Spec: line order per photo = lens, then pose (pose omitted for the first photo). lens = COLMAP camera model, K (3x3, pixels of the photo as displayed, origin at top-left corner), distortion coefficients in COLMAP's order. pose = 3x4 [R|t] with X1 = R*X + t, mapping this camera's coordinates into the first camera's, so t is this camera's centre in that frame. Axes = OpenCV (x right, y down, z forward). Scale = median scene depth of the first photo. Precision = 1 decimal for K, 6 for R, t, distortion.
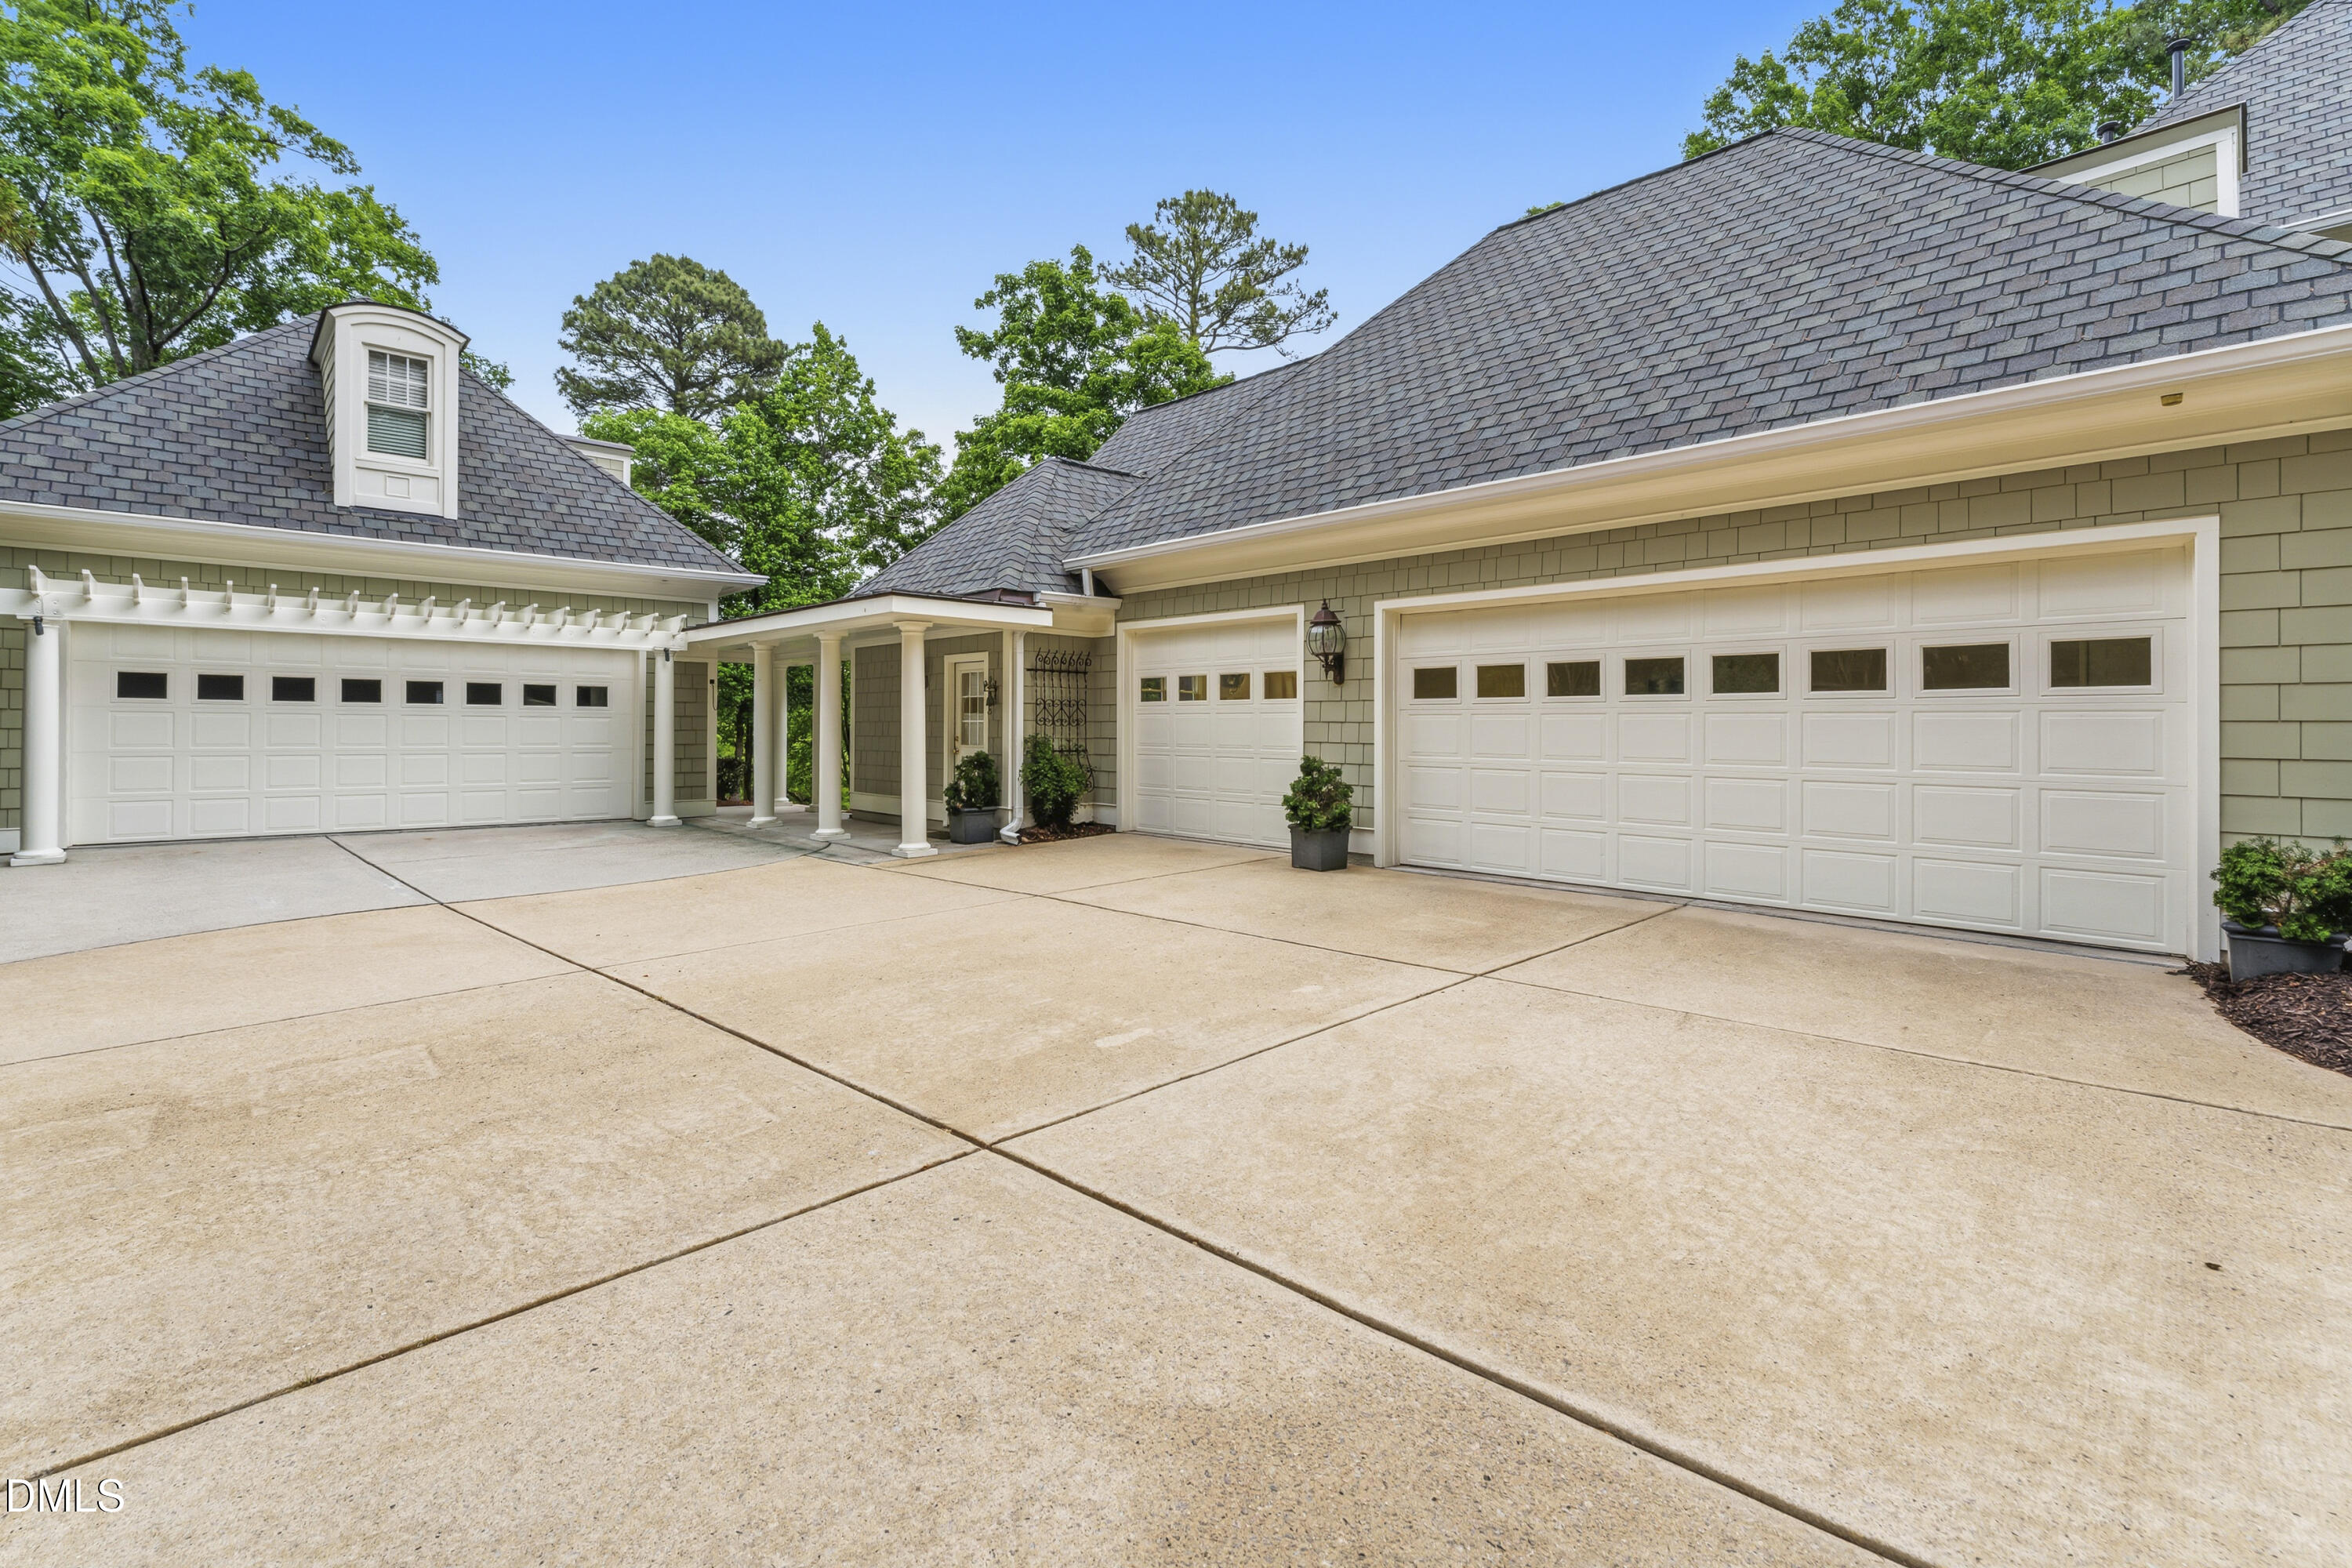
lens RADIAL K [[1022.6, 0, 1165.1], [0, 1022.6, 716.8], [0, 0, 1]] dist [-0.002319, 0.000289]
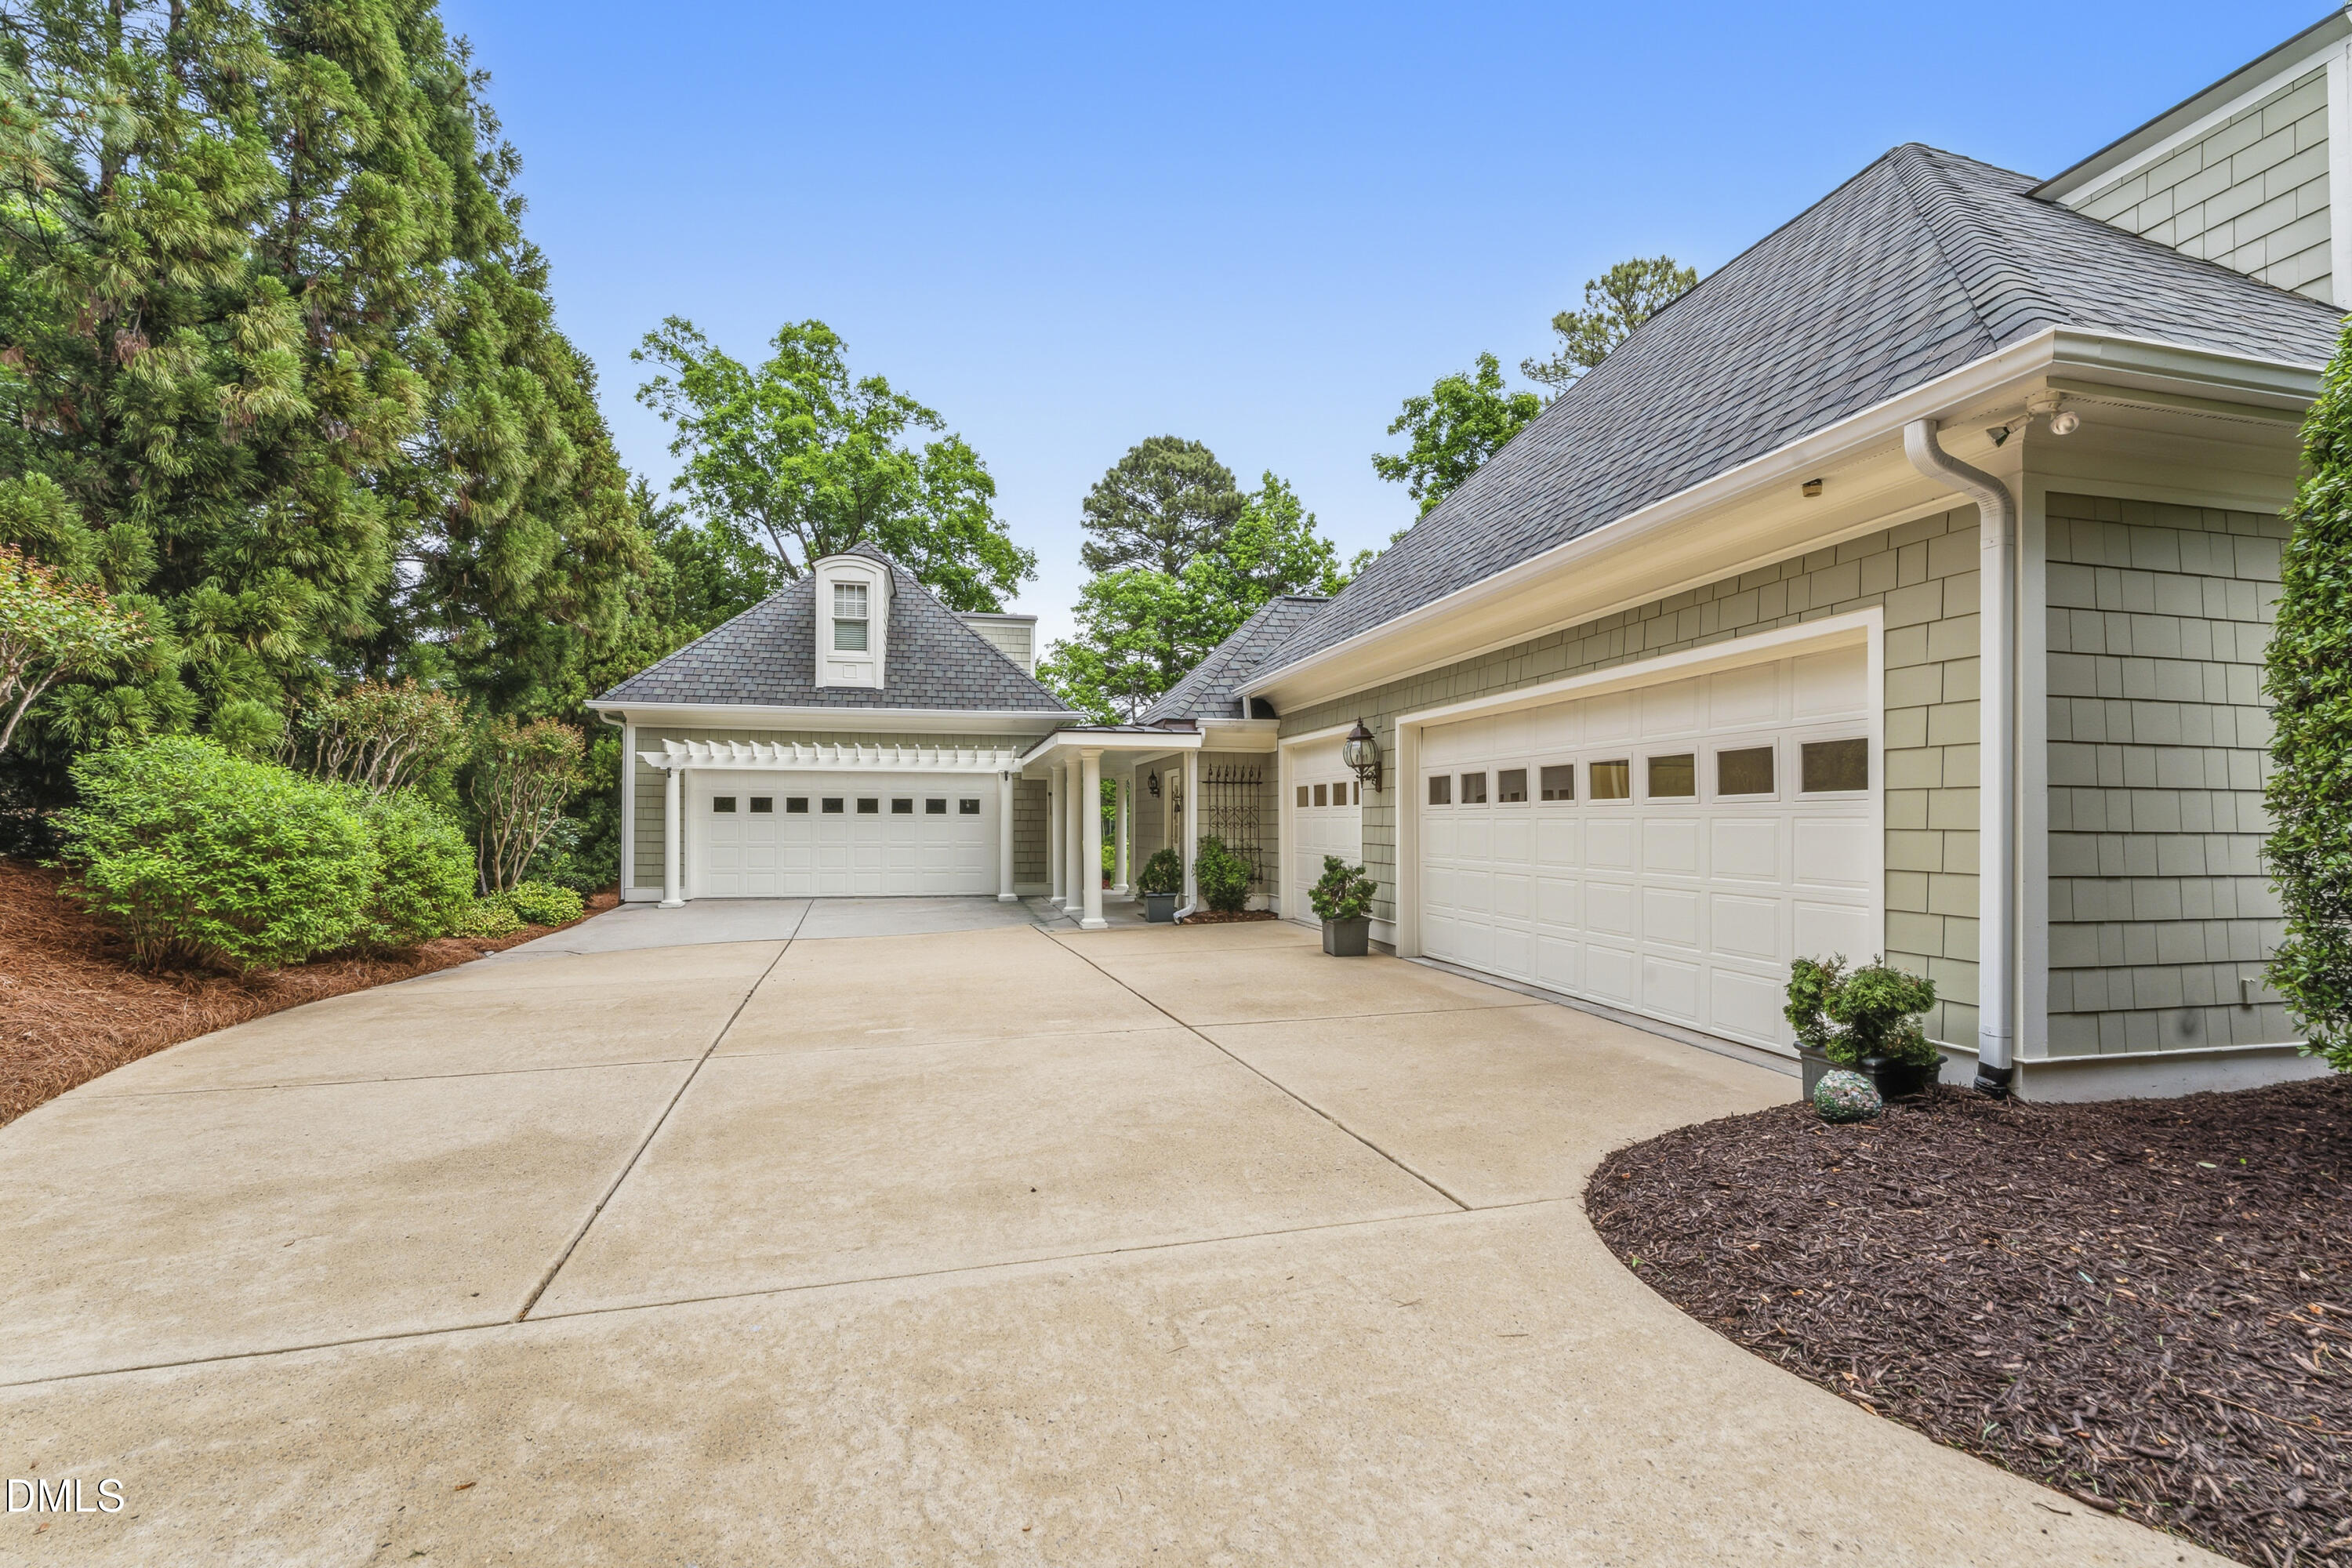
lens RADIAL K [[994.1, 0, 1178.7], [0, 994.1, 818.8], [0, 0, 1]] dist [-0.003188, -0.000301]
pose [[0.866317, -0.004856, -0.499471, 0.424350], [0.007153, 0.999971, 0.002683, -0.005796], [0.499443, -0.005897, 0.866327, -0.041842]]
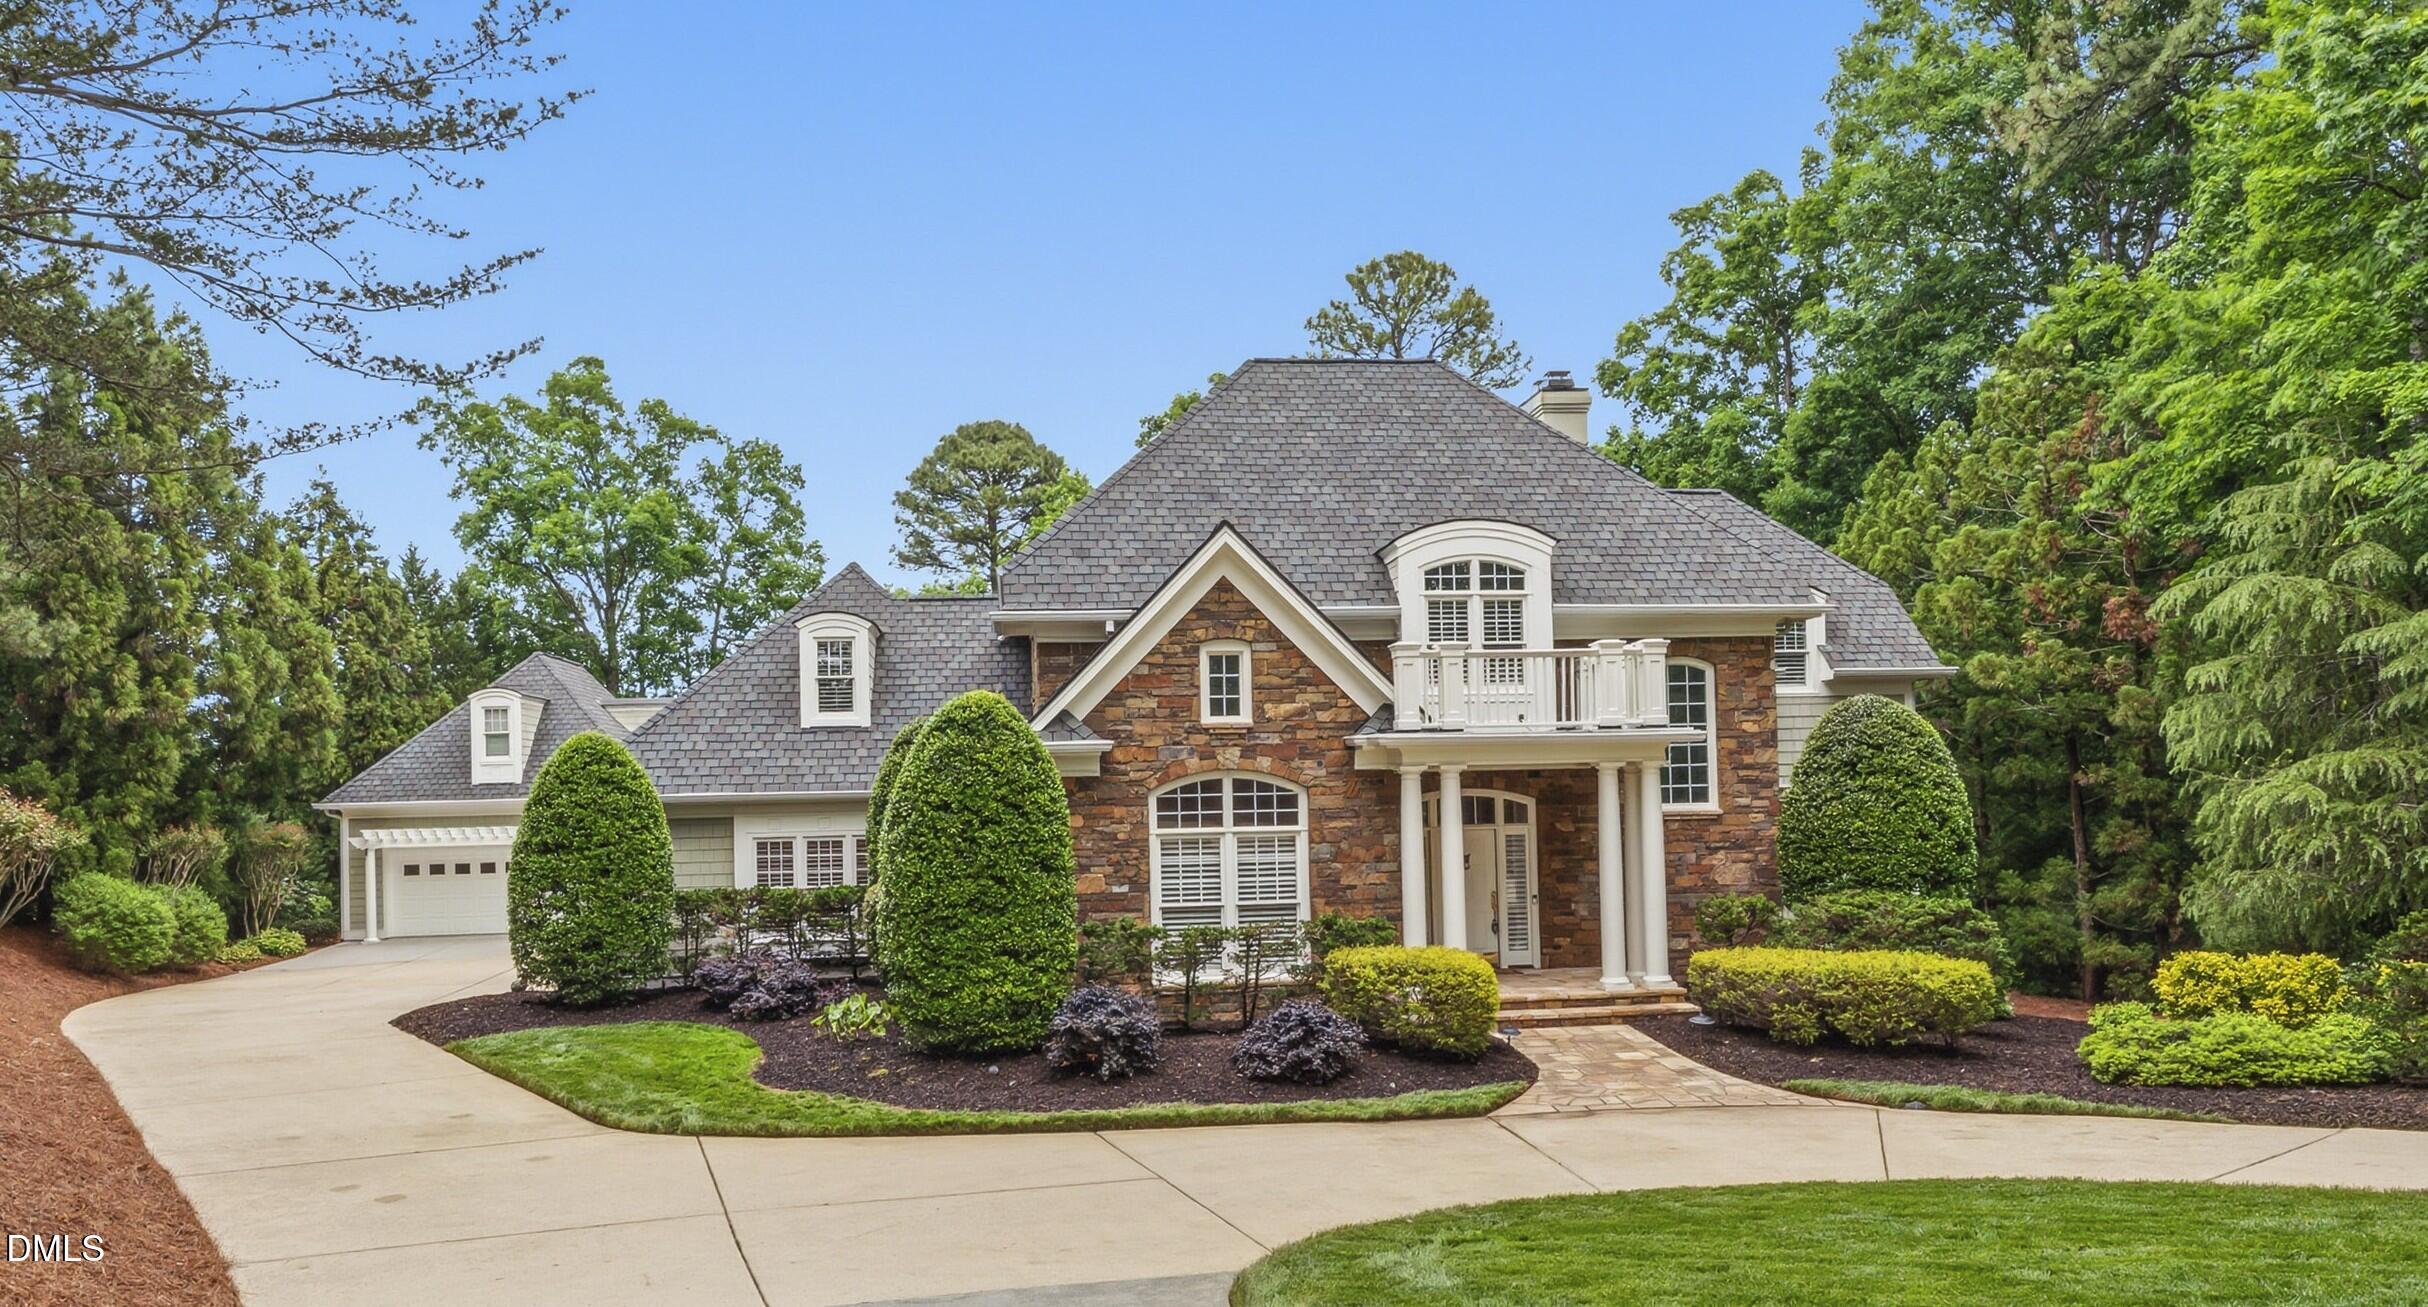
lens RADIAL K [[1563.3, 0, 1199.1], [0, 1563.3, 782.9], [0, 0, 1]] dist [0.001555, -0.003273]
pose [[0.801759, -0.029757, -0.596906, 2.404925], [0.032800, 0.999445, -0.005768, -0.138538], [0.596746, -0.014954, 0.802291, -0.746360]]
